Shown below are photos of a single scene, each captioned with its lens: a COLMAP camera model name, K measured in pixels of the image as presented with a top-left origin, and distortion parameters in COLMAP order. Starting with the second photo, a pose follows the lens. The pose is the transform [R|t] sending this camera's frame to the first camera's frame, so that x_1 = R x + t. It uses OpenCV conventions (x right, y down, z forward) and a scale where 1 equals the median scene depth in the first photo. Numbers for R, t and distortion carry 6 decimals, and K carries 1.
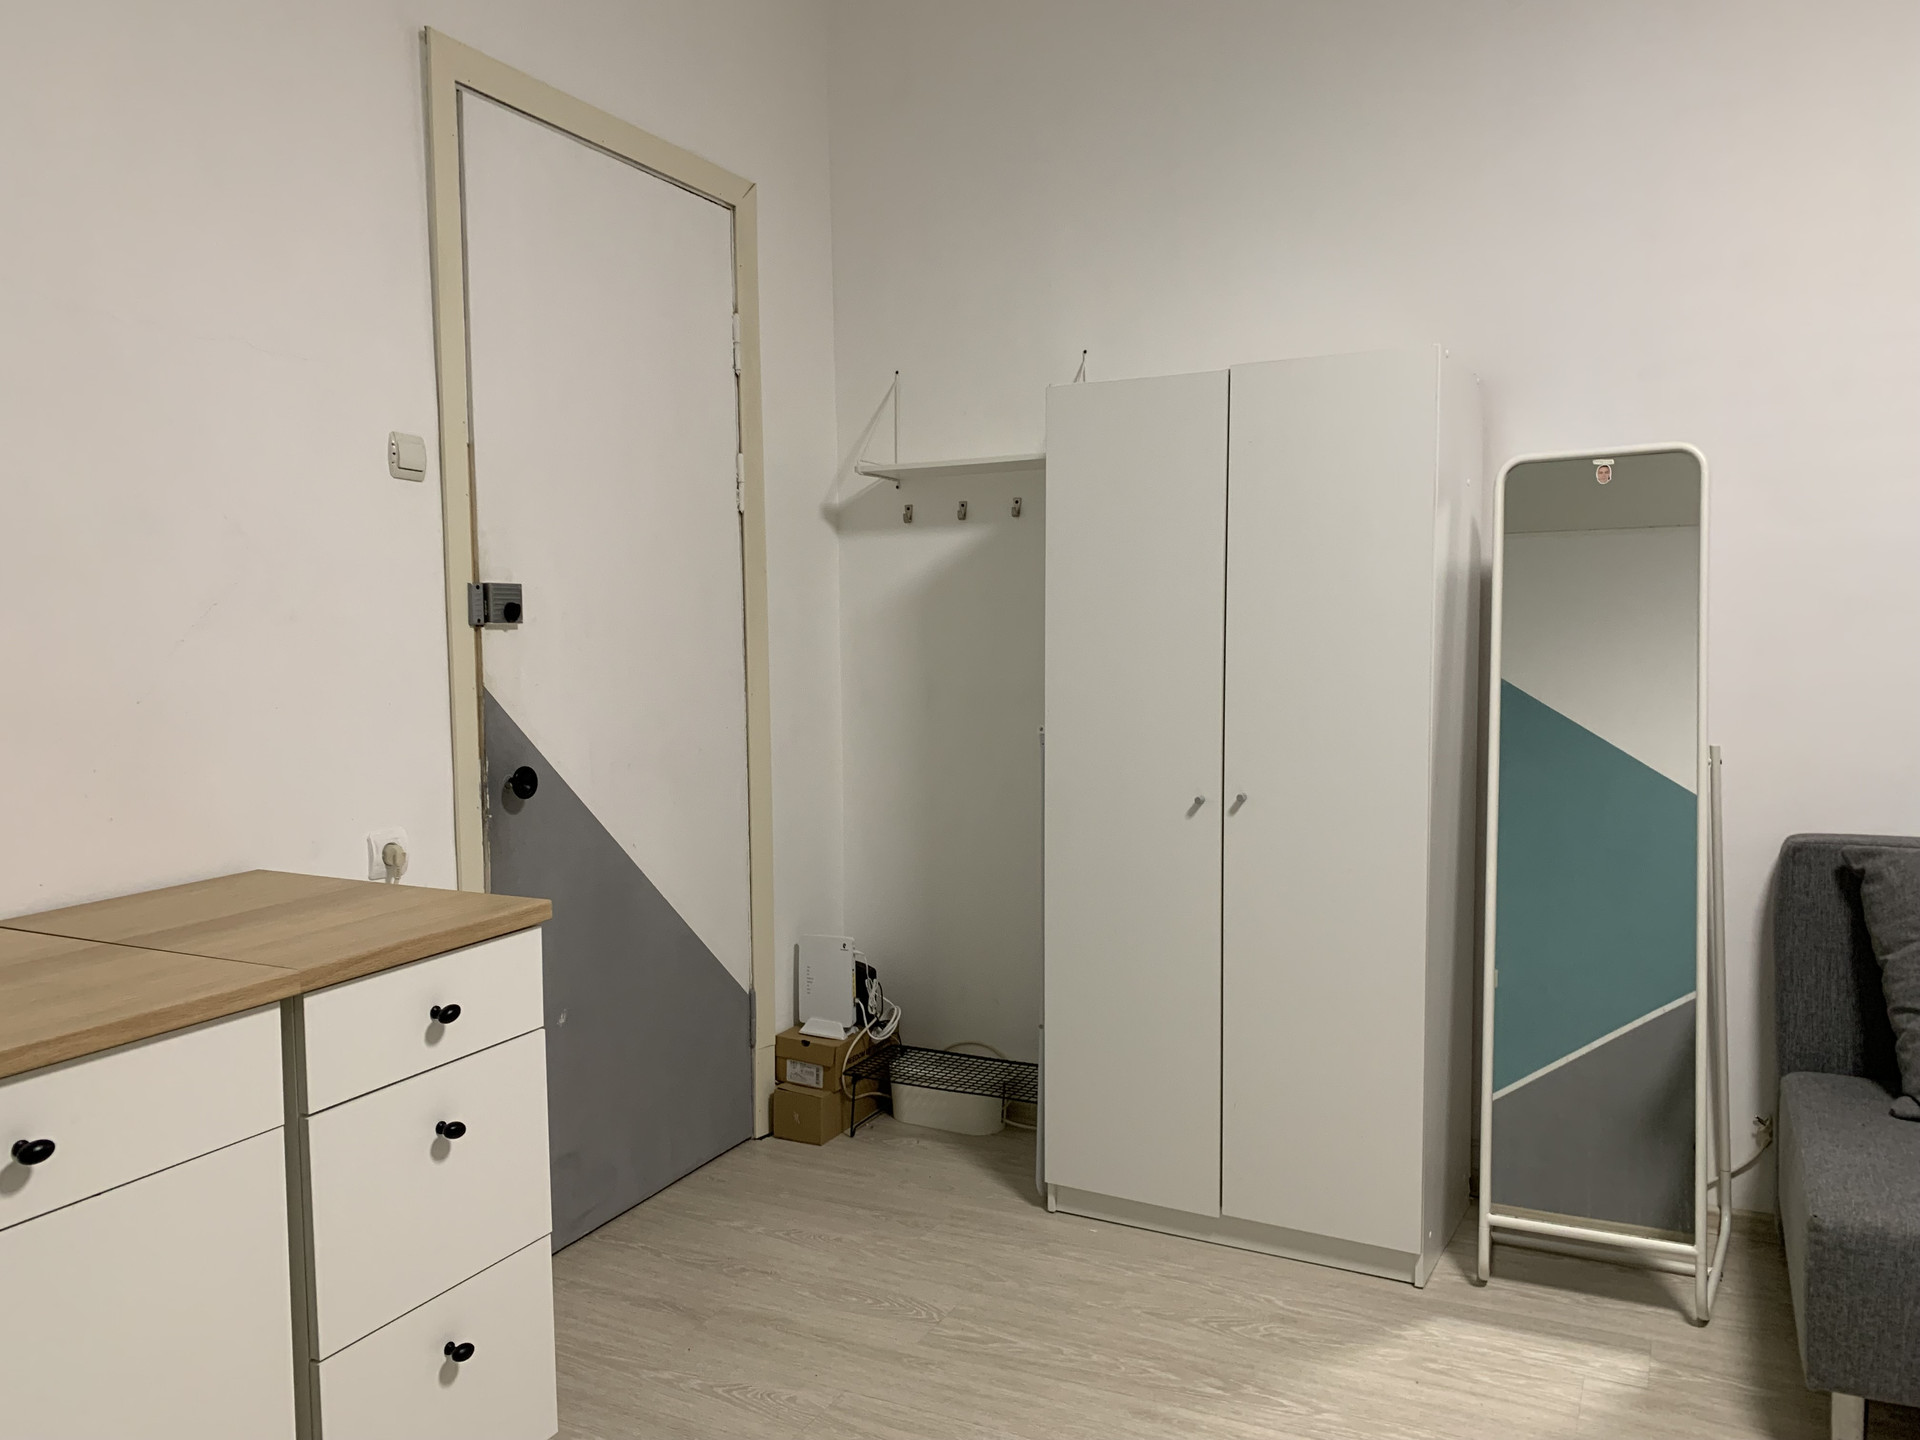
lens RADIAL K [[1479.9, 0, 959.4], [0, 1479.9, 705.7], [0, 0, 1]] dist [0.057803, -0.056653]
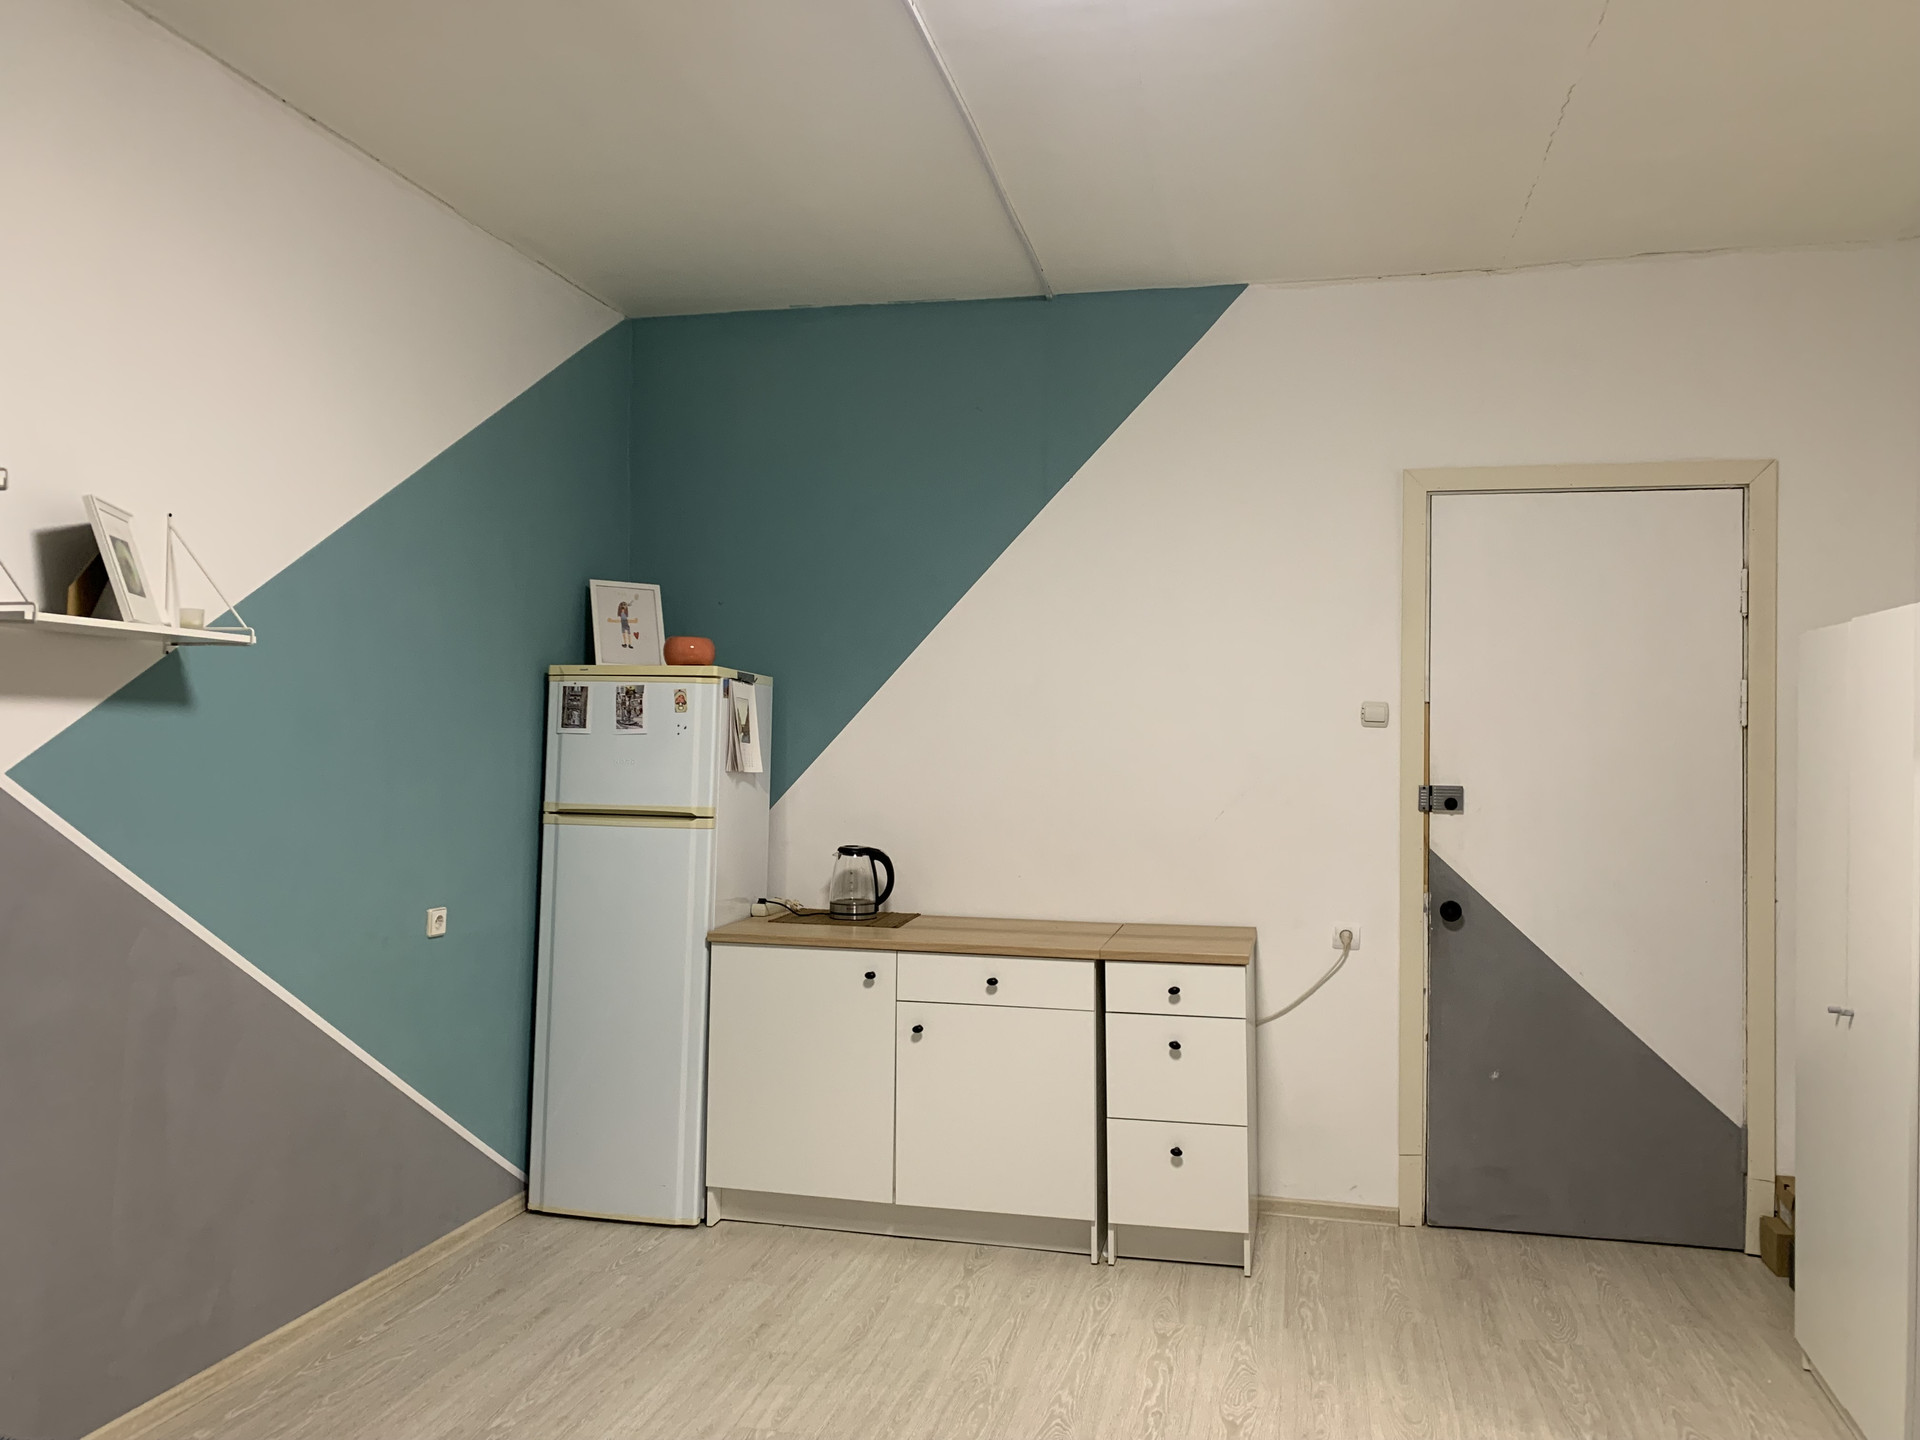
lens RADIAL K [[1479.9, 0, 962.1], [0, 1479.9, 722.7], [0, 0, 1]] dist [0.057803, -0.056653]
pose [[0.227826, 0.001075, -0.973701, 1.163768], [-0.072429, 0.997248, -0.015846, -0.087961], [0.971004, 0.074134, 0.227277, 0.117425]]
